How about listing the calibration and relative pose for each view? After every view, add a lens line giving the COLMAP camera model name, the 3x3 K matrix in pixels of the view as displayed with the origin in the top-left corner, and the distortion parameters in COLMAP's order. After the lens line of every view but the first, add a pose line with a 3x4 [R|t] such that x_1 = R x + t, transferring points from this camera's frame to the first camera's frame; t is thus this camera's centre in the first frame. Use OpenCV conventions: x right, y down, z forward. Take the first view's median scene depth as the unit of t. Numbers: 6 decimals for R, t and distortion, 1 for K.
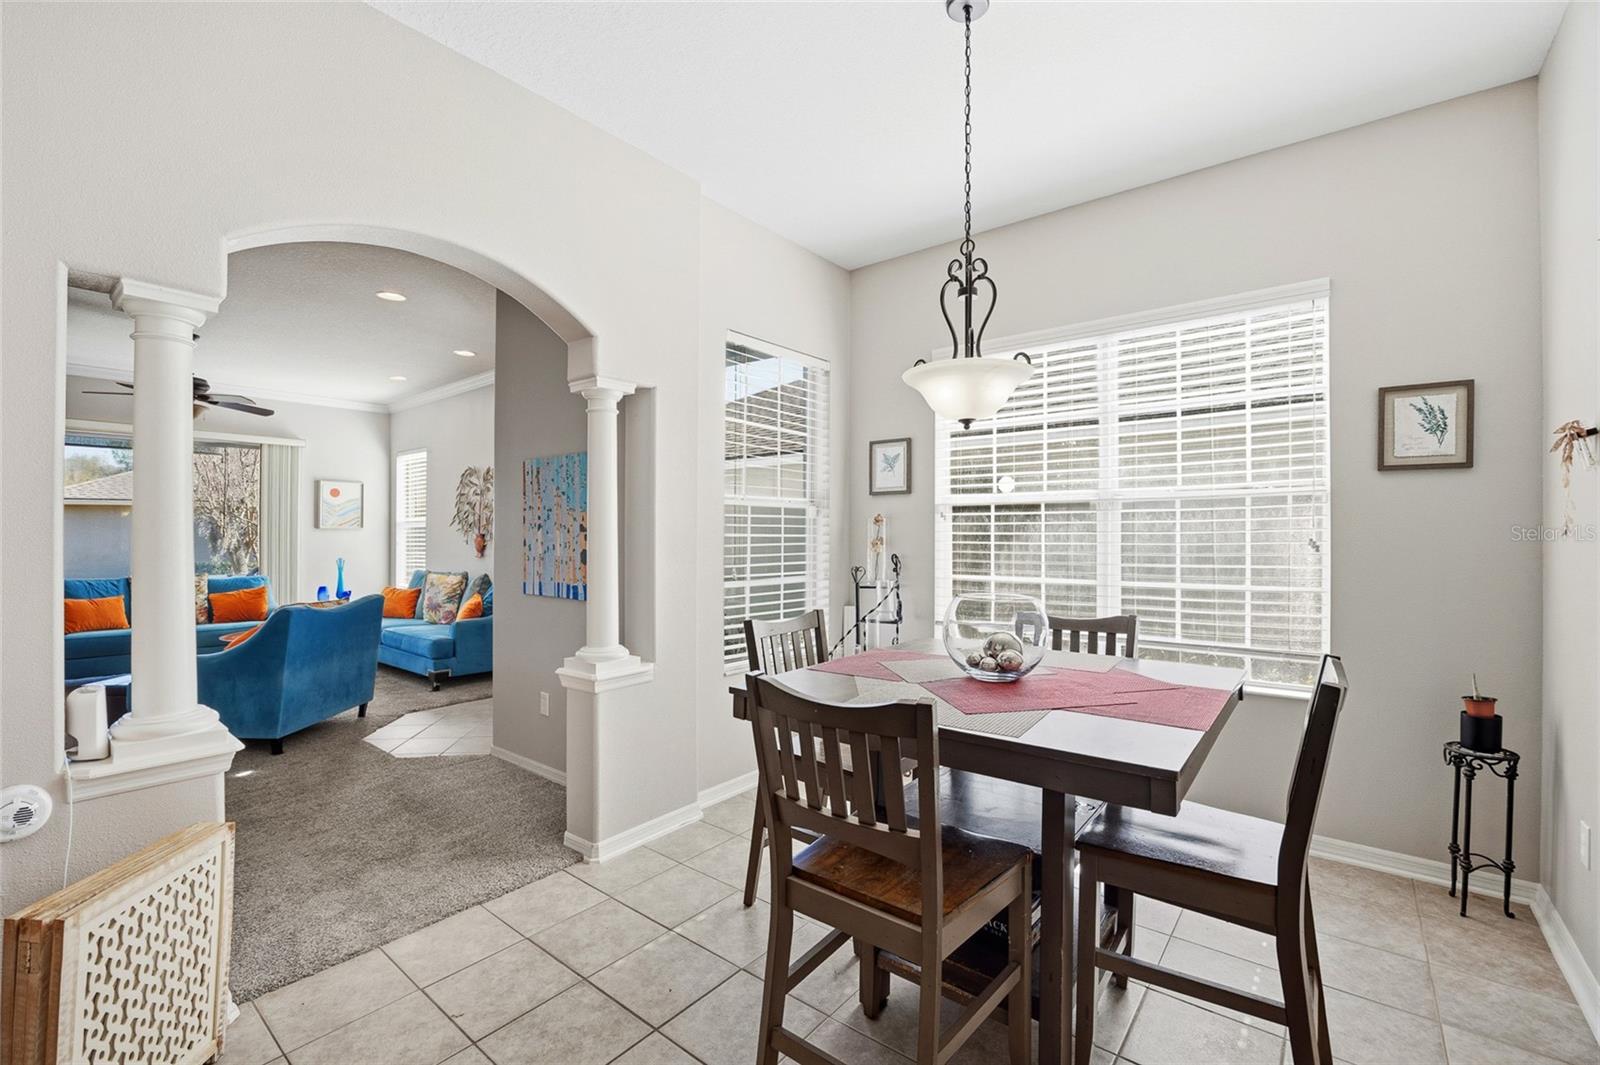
lens RADIAL K [[680.3, 0, 800.0], [0, 680.3, 532.5], [0, 0, 1]] dist [-0.020106, 0.000256]
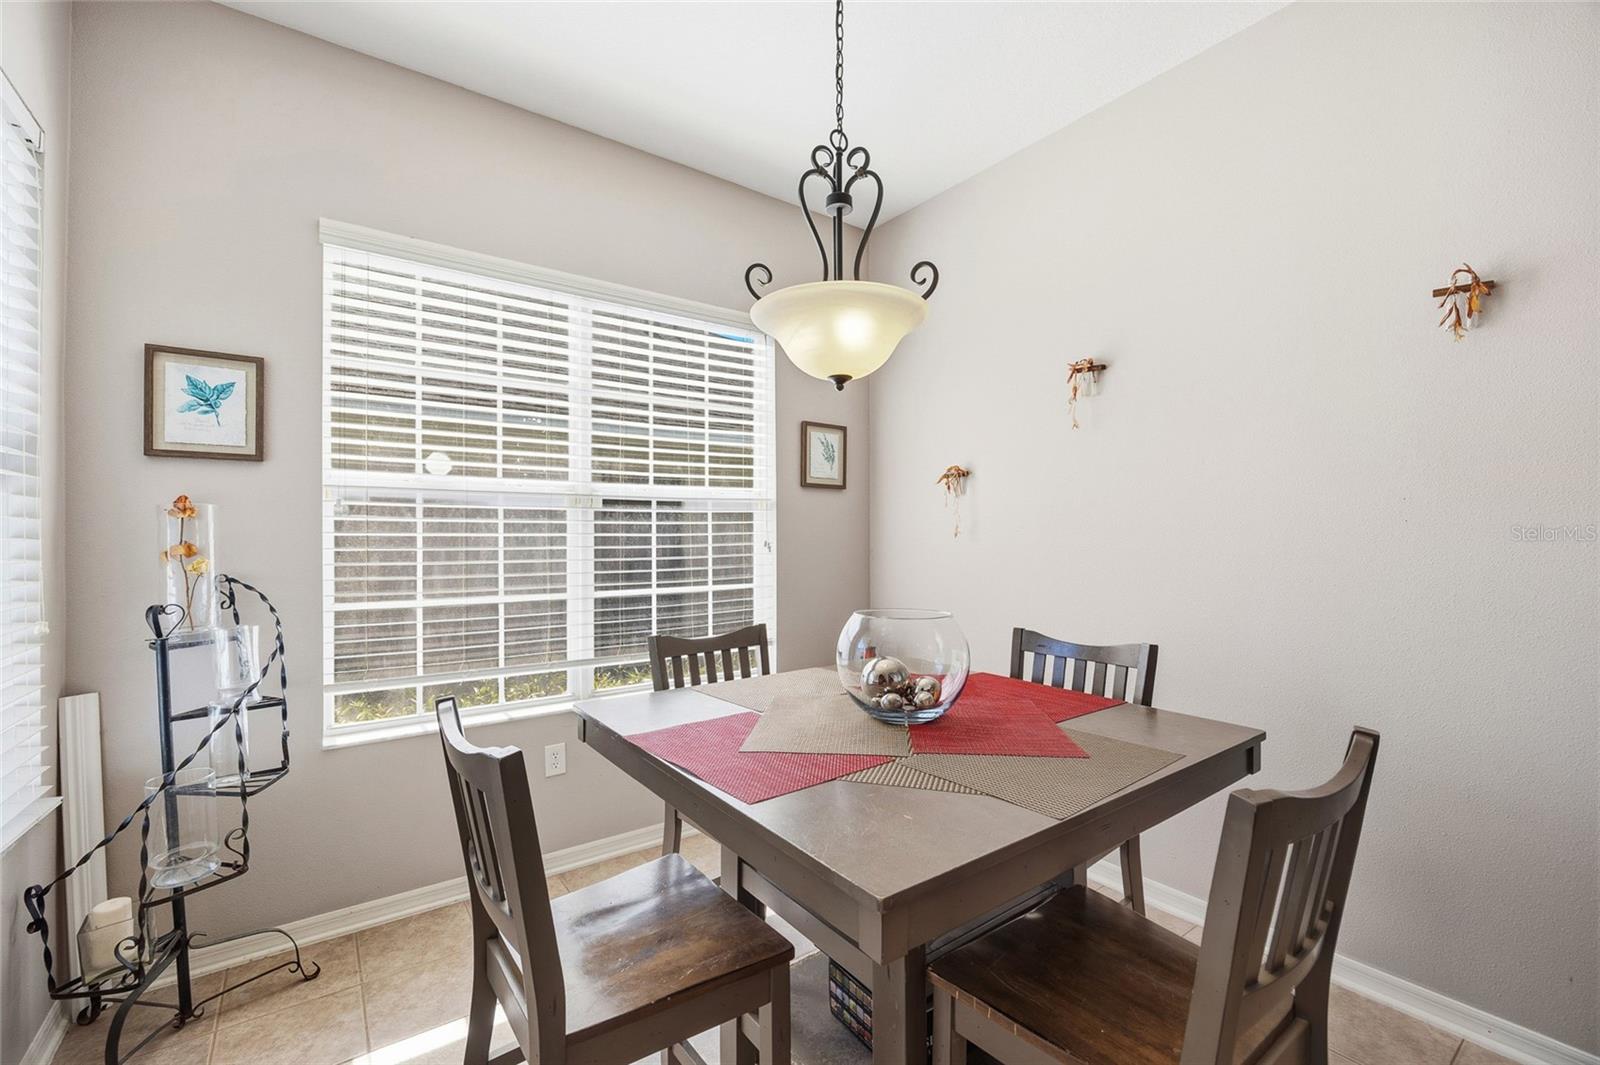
lens RADIAL K [[682.7, 0, 800.0], [0, 682.7, 532.5], [0, 0, 1]] dist [-0.002848, -0.000359]
pose [[0.262042, 0.006697, 0.965033, -0.257836], [-0.006247, 0.999967, -0.005243, 0.000275], [-0.965036, -0.004655, 0.262075, 0.468633]]
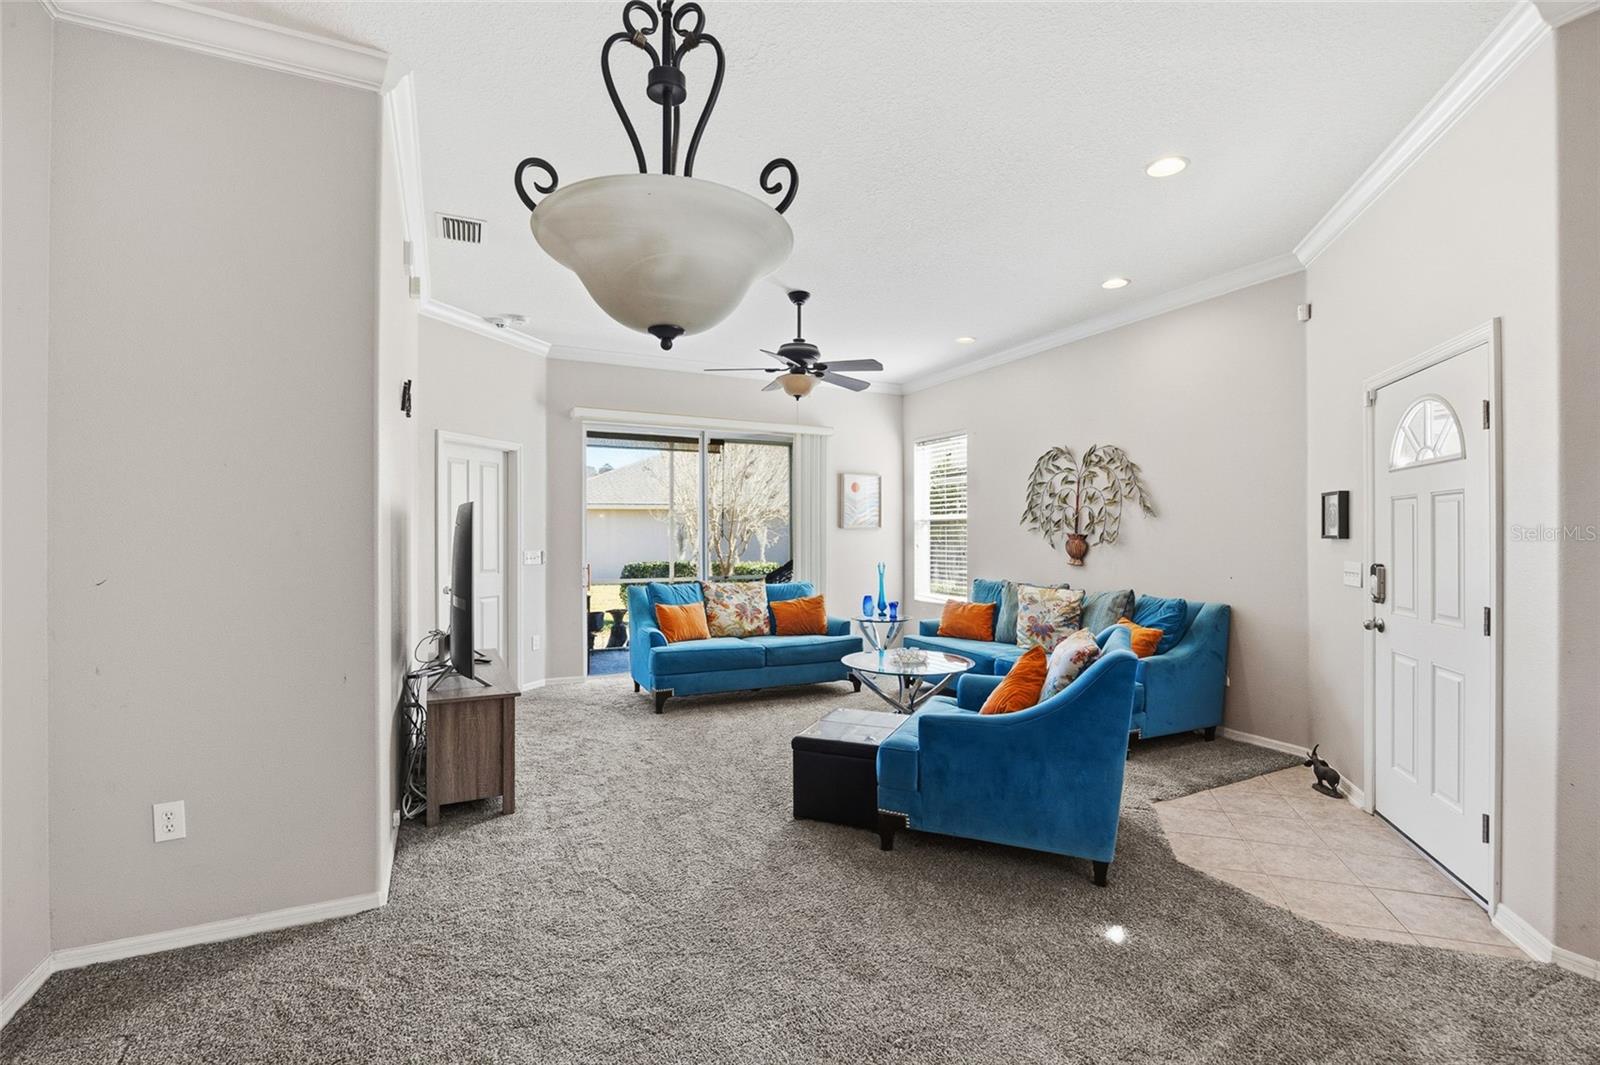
lens RADIAL K [[704.6, 0, 800.0], [0, 704.6, 532.5], [0, 0, 1]] dist [-0.021118, 0.000491]
pose [[0.905478, -0.000412, -0.424394, -0.794673], [0.000127, 1.000000, -0.000698, 0.000969], [0.424394, 0.000578, 0.905478, 0.301745]]
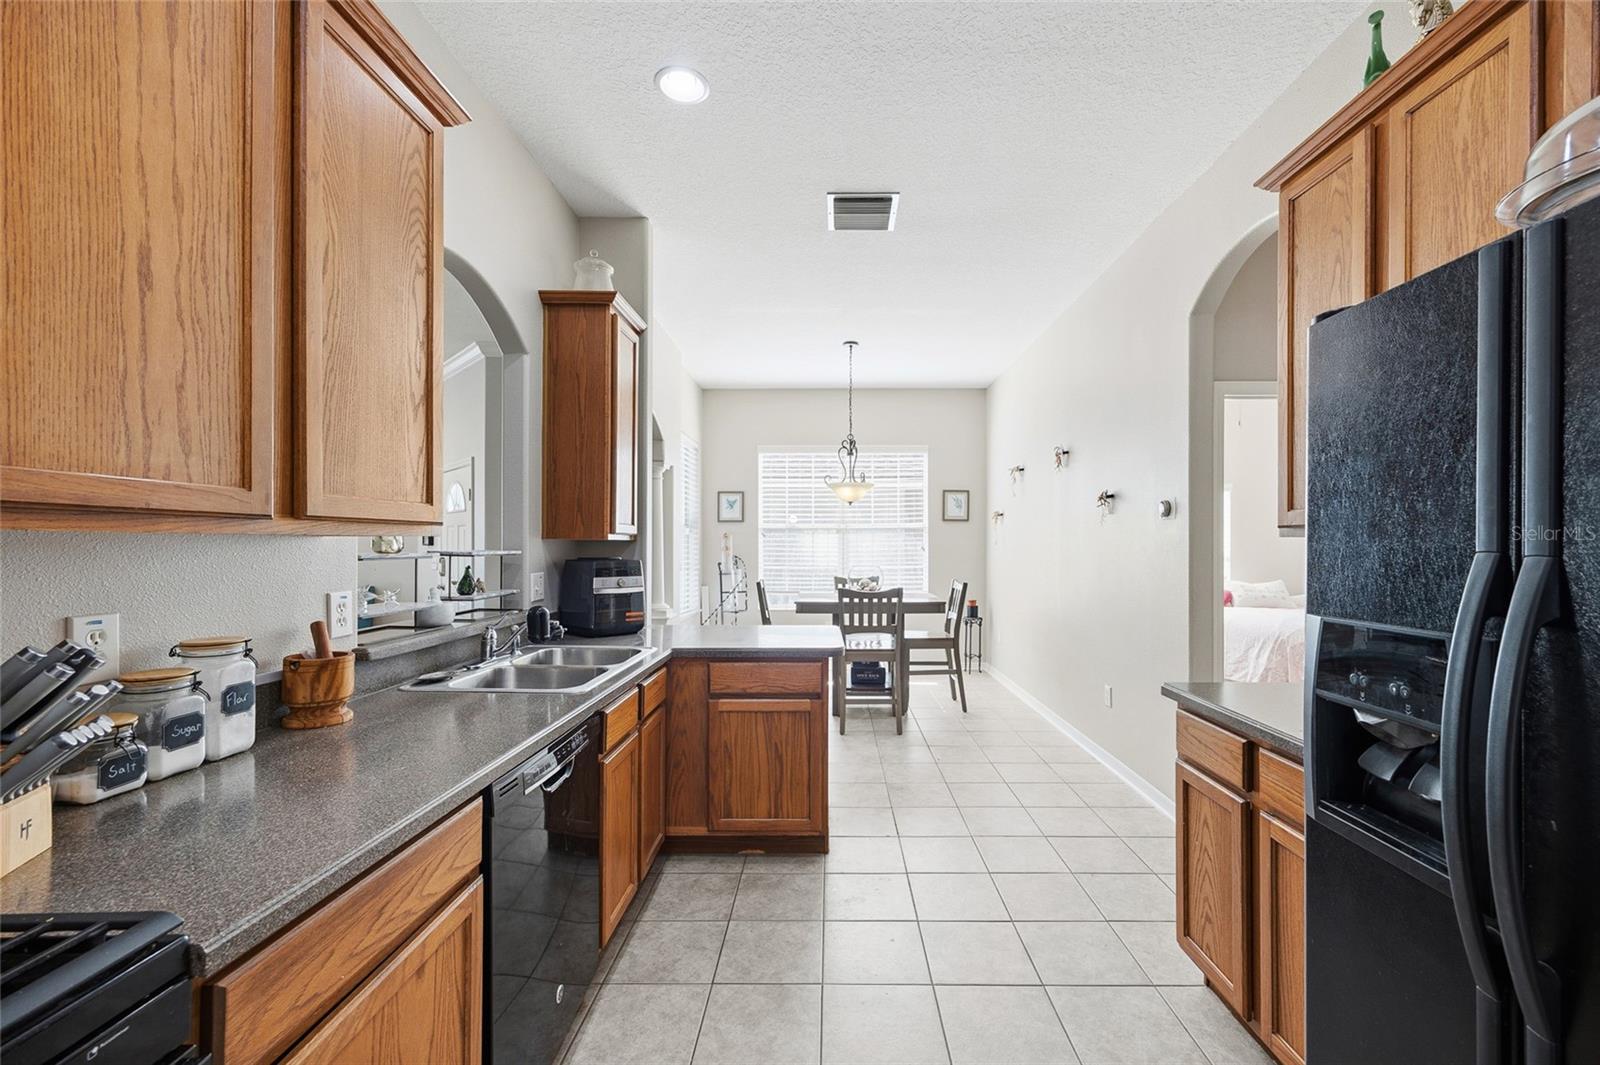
lens RADIAL K [[636.4, 0, 829.4], [0, 636.4, 543.2], [0, 0, 1]] dist [-0.000130, 0.000024]
pose [[0.783456, 0.002155, 0.621444, -0.747439], [-0.003730, 0.999992, 0.001235, -0.003203], [-0.621436, -0.003285, 0.783458, -0.496185]]
